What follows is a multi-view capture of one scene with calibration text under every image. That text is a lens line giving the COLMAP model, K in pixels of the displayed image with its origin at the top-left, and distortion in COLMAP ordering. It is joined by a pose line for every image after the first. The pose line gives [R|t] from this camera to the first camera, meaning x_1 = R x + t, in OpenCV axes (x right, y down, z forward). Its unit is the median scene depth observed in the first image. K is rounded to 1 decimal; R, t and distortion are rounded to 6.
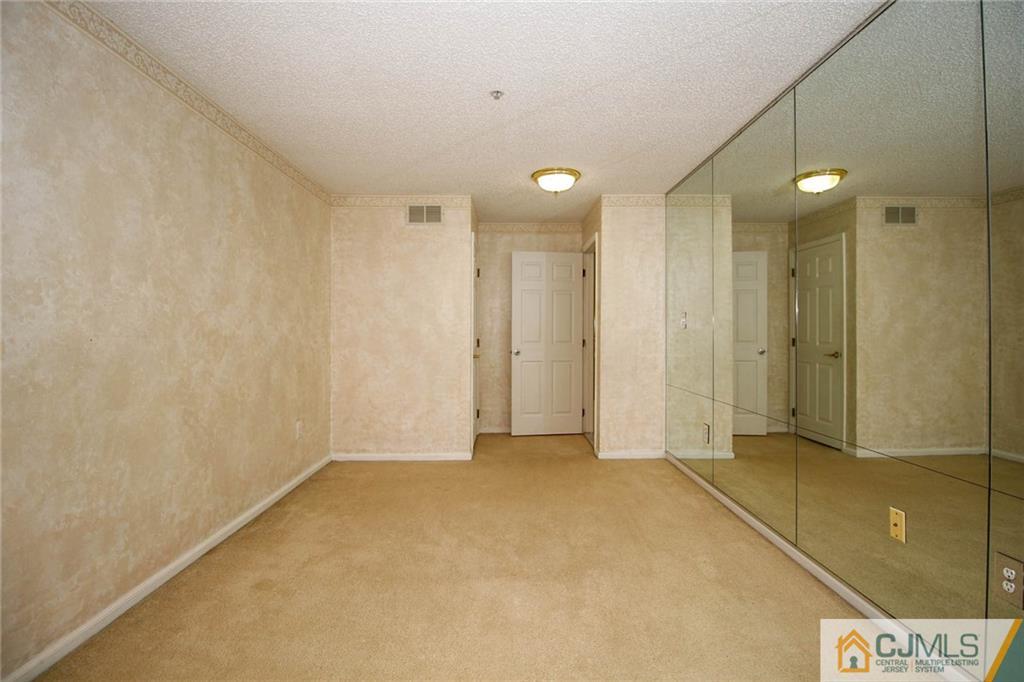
lens RADIAL K [[483.2, 0, 518.8], [0, 483.2, 333.9], [0, 0, 1]] dist [-0.000285, -0.013377]
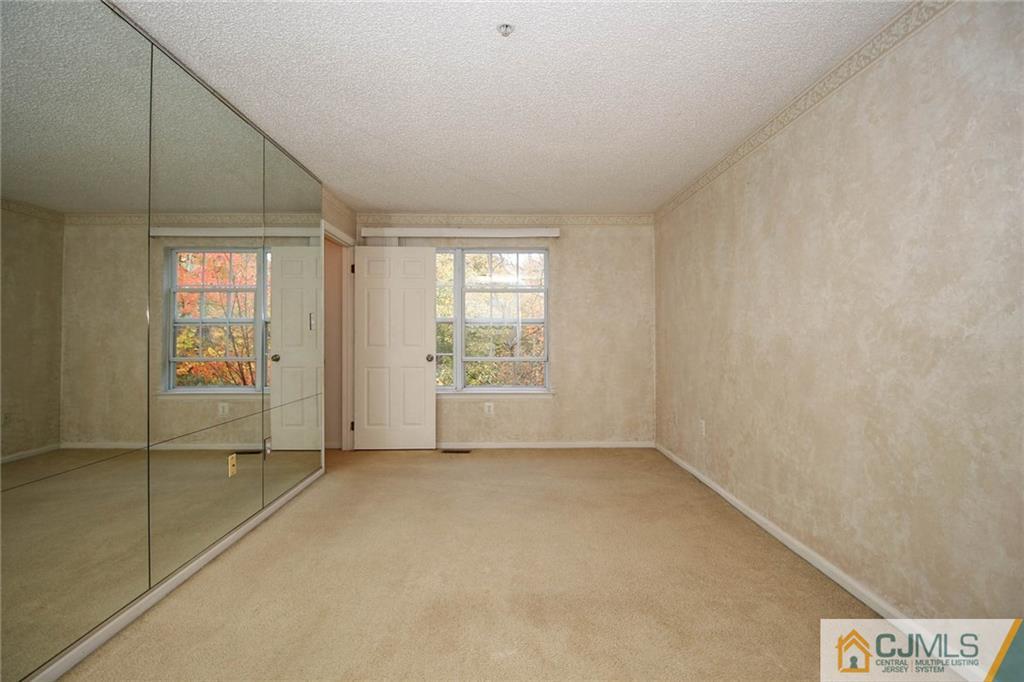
lens RADIAL K [[483.2, 0, 518.8], [0, 483.2, 333.9], [0, 0, 1]] dist [-0.000285, -0.013377]
pose [[-0.999983, 0.003383, -0.004781, -0.065984], [0.003403, 0.999986, -0.004131, 0.000593], [0.004767, -0.004147, -0.999980, 1.877911]]
